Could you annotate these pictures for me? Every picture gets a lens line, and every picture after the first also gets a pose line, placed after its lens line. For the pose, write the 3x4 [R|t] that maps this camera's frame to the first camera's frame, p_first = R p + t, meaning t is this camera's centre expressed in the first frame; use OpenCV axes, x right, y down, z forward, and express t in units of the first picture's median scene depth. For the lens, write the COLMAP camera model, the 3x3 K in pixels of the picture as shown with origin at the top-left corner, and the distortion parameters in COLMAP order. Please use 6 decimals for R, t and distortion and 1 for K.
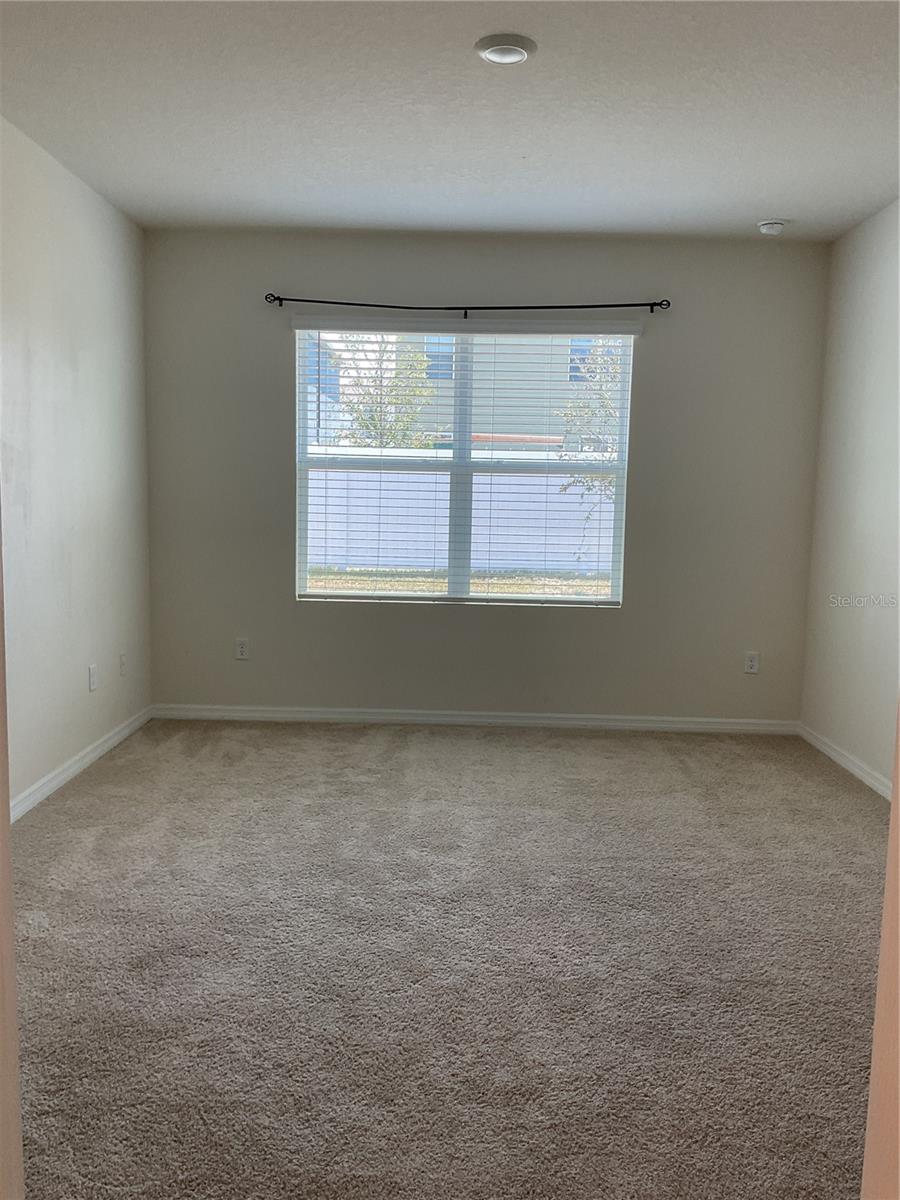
lens RADIAL K [[991.4, 0, 448.2], [0, 991.4, 599.1], [0, 0, 1]] dist [0.148604, -0.307745]
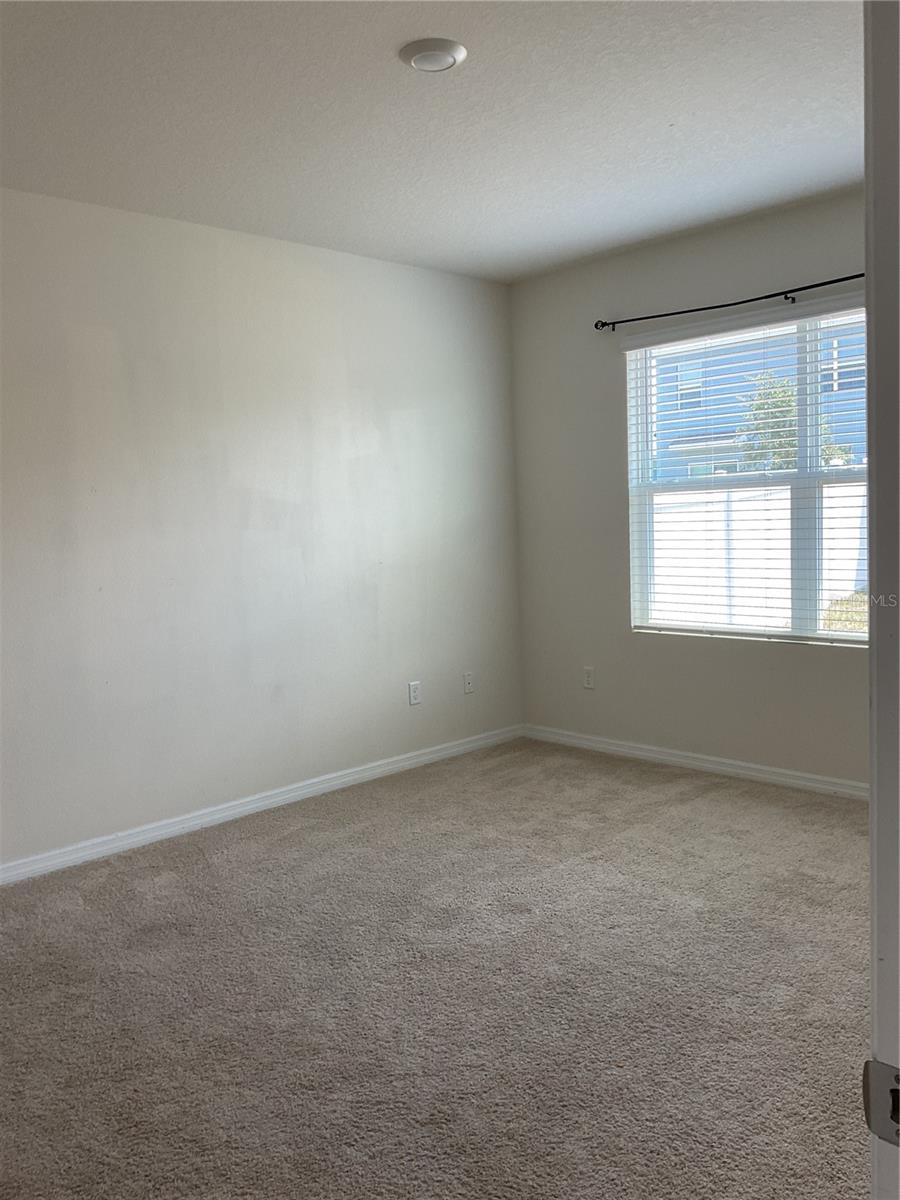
lens RADIAL K [[991.4, 0, 448.2], [0, 991.4, 599.1], [0, 0, 1]] dist [0.148604, -0.307745]
pose [[0.697448, 0.013023, -0.716517, 0.494844], [-0.026075, 0.999634, -0.007212, -0.022201], [0.716161, 0.023713, 0.697532, 0.244055]]
